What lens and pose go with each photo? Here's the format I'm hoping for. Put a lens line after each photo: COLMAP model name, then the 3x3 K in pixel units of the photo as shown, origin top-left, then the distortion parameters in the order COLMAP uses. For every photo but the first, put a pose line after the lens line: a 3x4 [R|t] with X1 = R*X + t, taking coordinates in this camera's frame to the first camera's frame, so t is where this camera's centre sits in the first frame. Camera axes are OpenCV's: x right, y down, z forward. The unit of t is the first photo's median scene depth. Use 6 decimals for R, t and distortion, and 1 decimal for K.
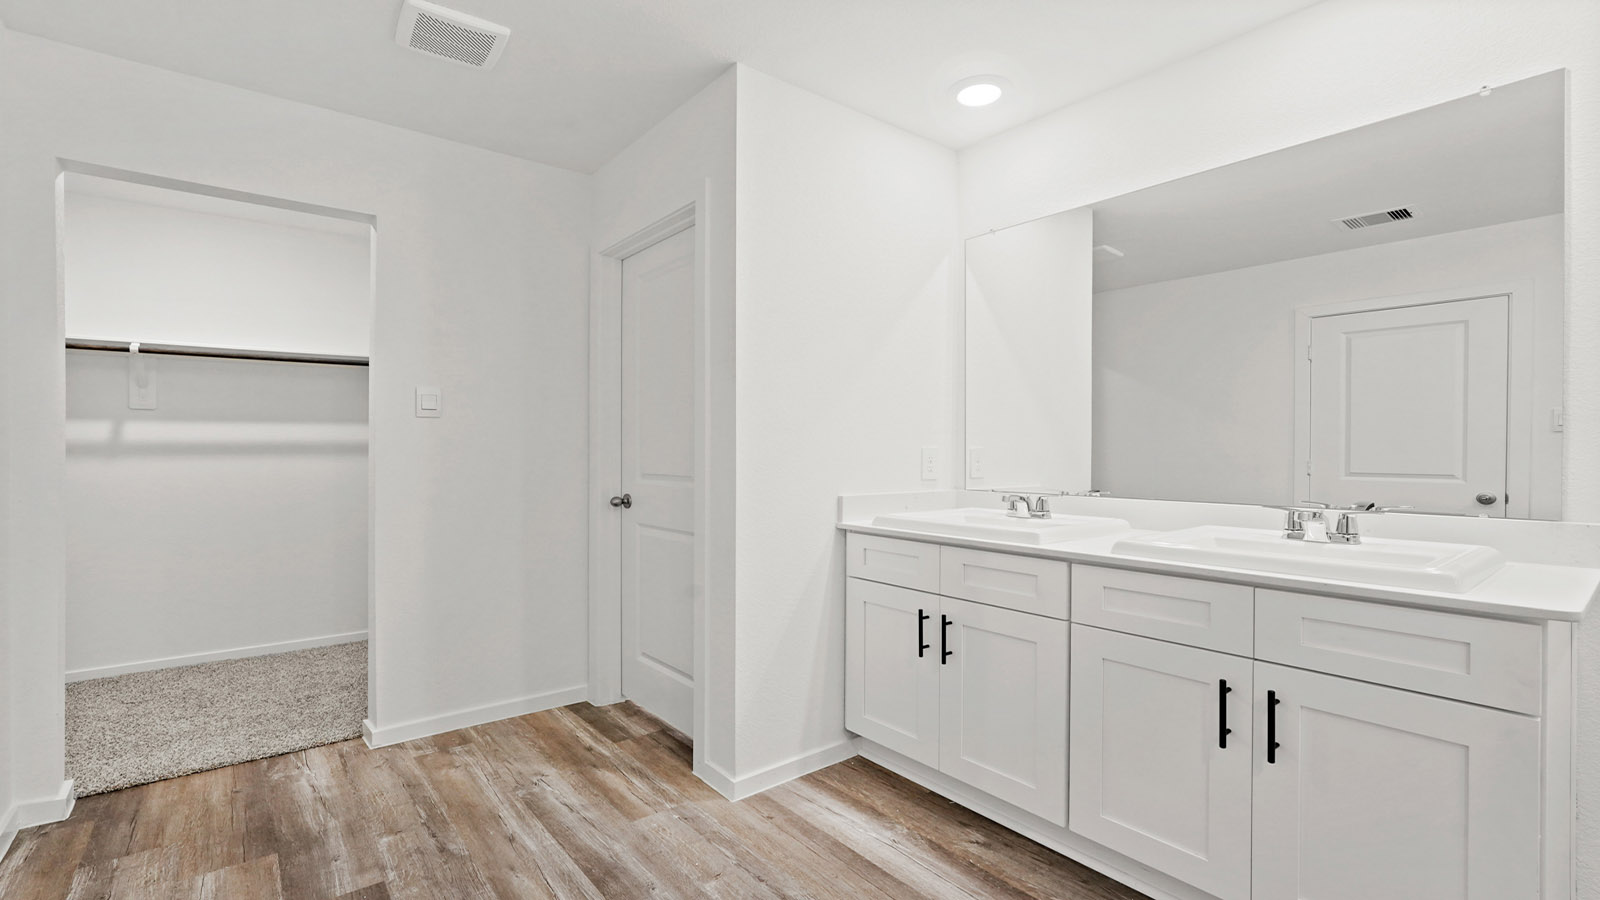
lens RADIAL K [[692.7, 0, 801.0], [0, 692.7, 473.0], [0, 0, 1]] dist [0.001058, 0.000138]
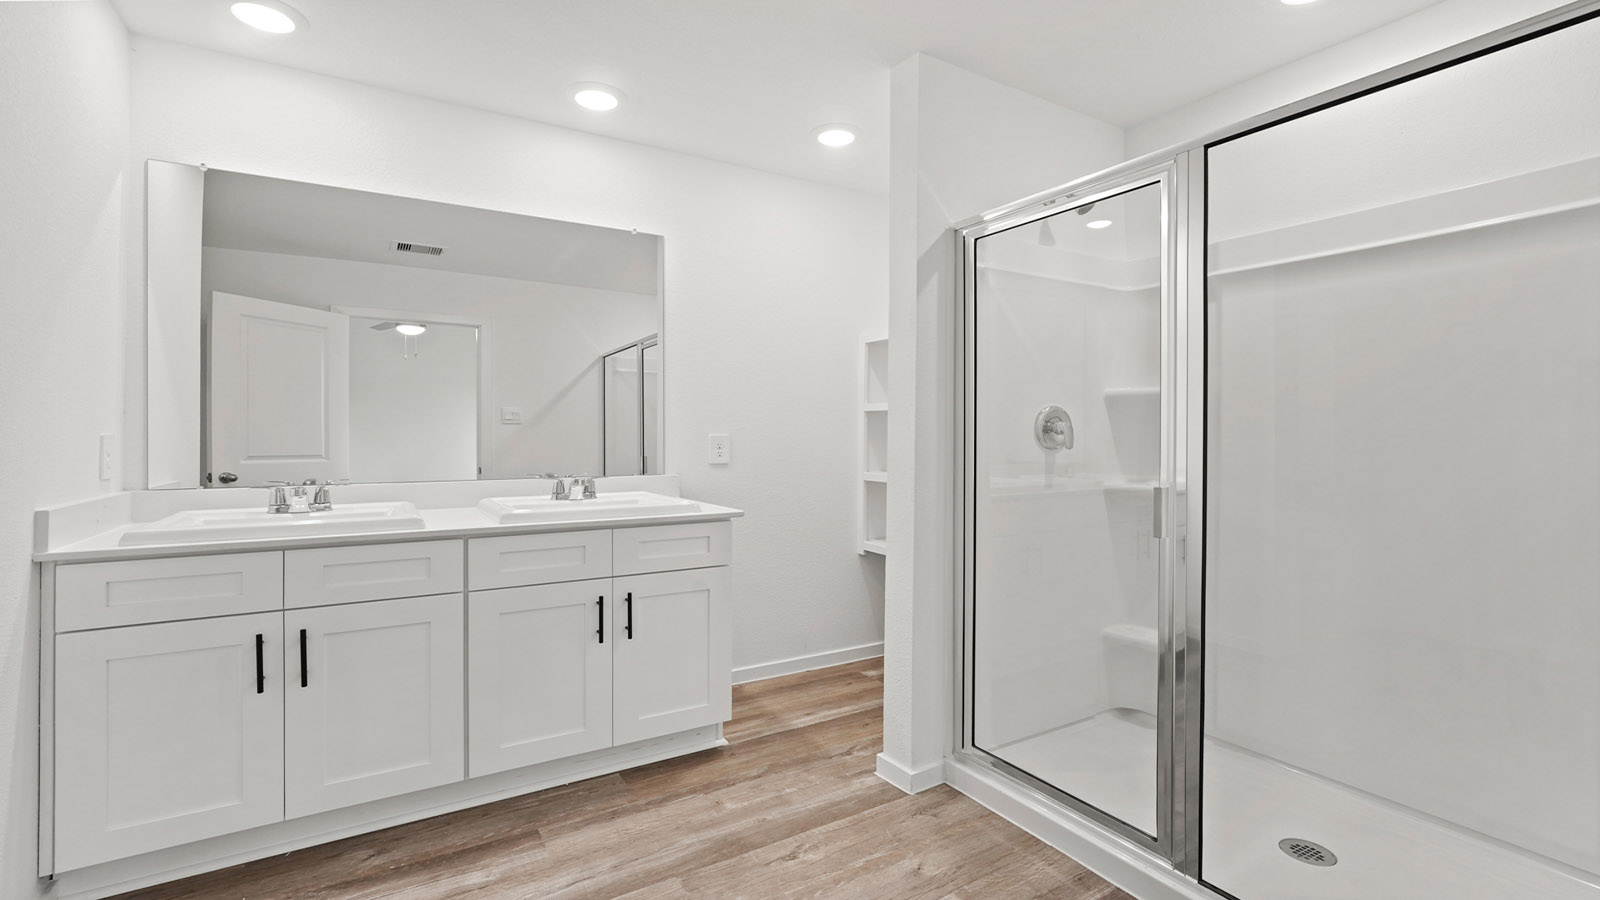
lens RADIAL K [[714.8, 0, 803.4], [0, 714.8, 432.5], [0, 0, 1]] dist [-0.000265, -0.000036]
pose [[0.152247, 0.002245, 0.988340, -0.615730], [0.029721, 0.999535, -0.006848, -0.016672], [-0.987895, 0.030417, 0.152110, 0.256836]]
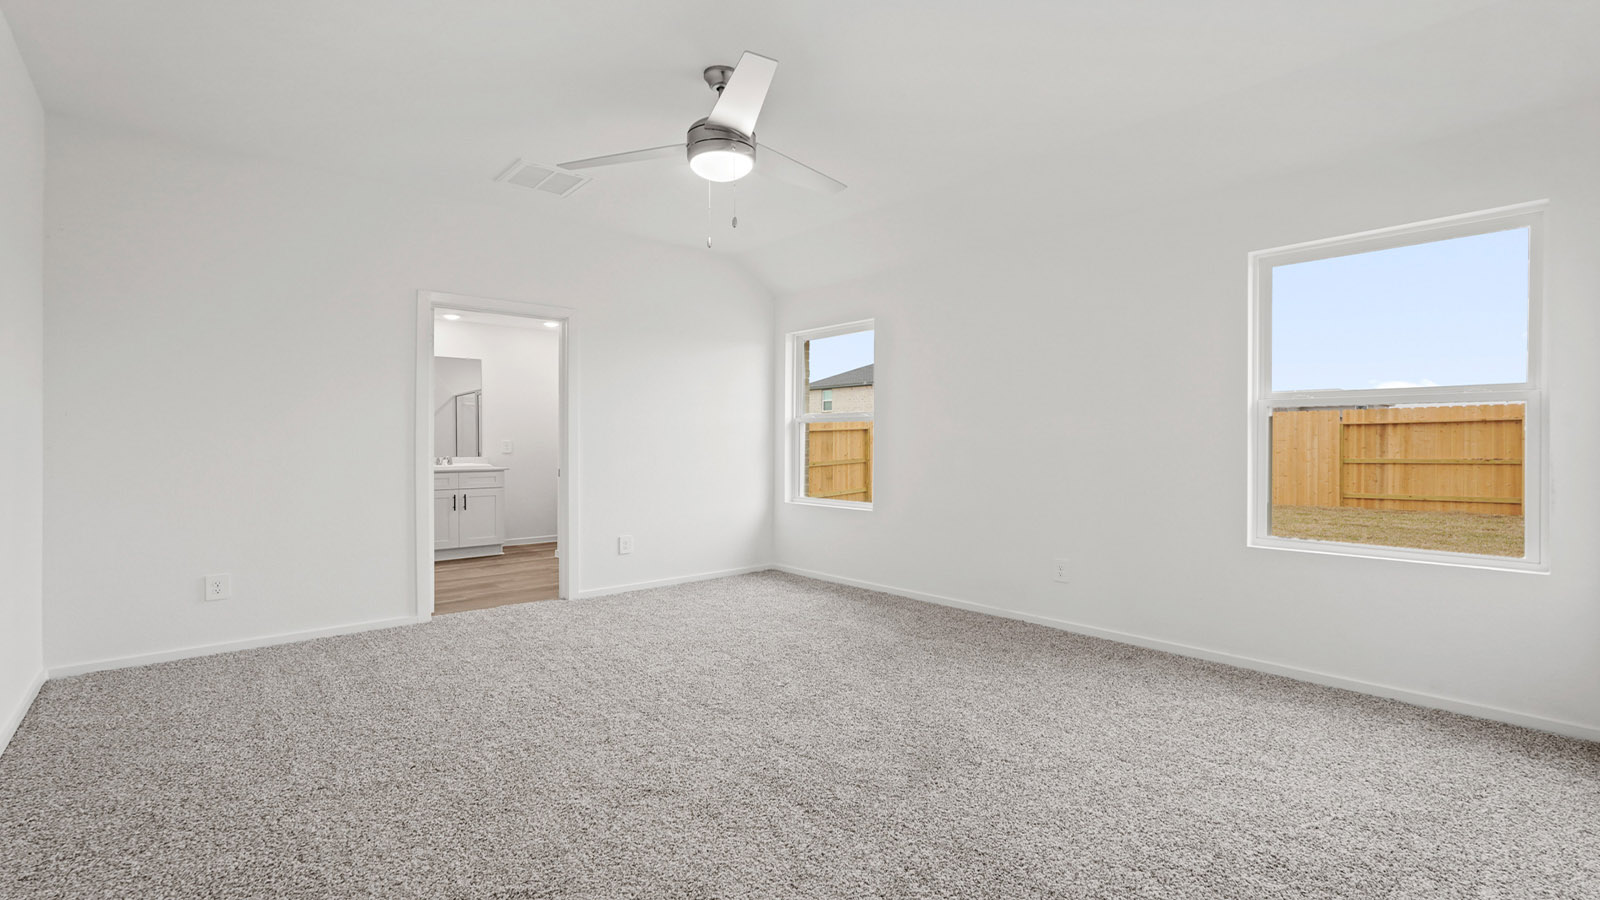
lens RADIAL K [[717.6, 0, 796.4], [0, 717.6, 445.0], [0, 0, 1]] dist [-0.001638, -0.000101]
pose [[-0.019397, -0.009435, 0.999767, -2.963272], [0.023404, 0.999677, 0.009888, -0.006502], [-0.999538, 0.023590, -0.019170, -0.800568]]
